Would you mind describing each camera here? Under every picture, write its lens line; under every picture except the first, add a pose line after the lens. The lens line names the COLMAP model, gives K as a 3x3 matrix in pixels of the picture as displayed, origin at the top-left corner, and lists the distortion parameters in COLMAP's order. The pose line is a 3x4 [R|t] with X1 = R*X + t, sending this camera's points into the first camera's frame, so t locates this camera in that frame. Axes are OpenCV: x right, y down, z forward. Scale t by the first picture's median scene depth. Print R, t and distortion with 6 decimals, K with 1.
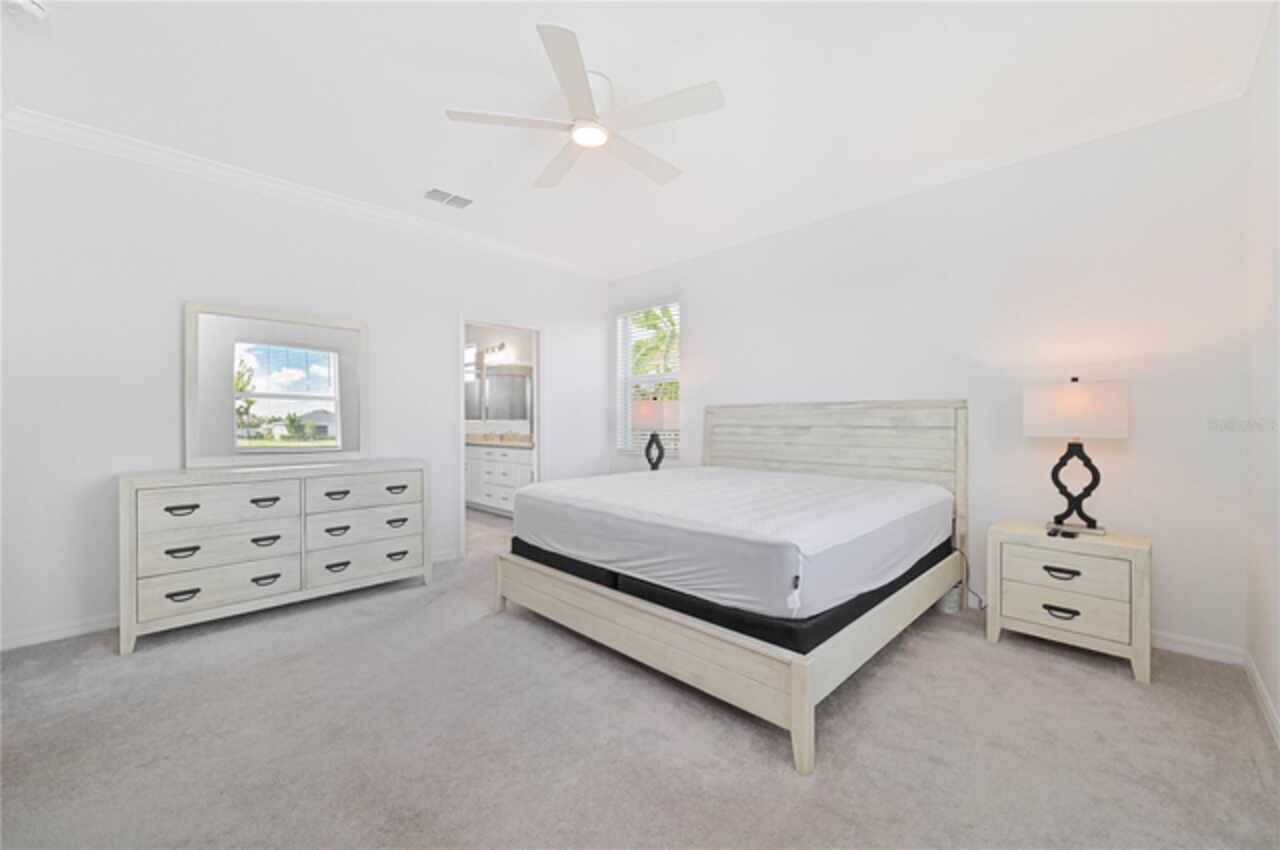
lens RADIAL K [[501.9, 0, 635.1], [0, 501.9, 422.0], [0, 0, 1]] dist [-0.002688, 0.000218]
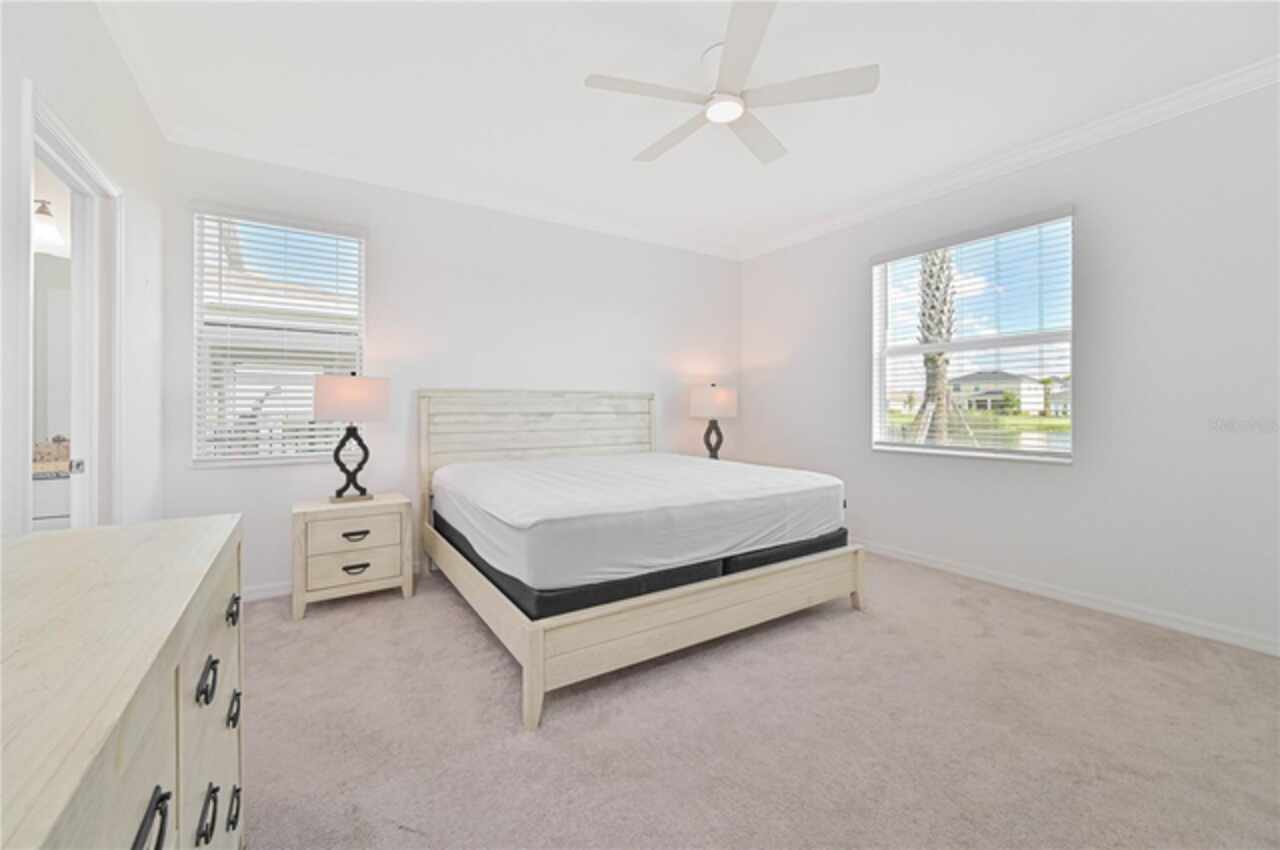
lens RADIAL K [[501.9, 0, 637.8], [0, 501.9, 415.0], [0, 0, 1]] dist [-0.002688, 0.000218]
pose [[0.222157, -0.015791, 0.974883, -0.616023], [0.001009, 0.999872, 0.015965, -0.003764], [-0.975010, -0.002563, 0.222144, 0.549029]]
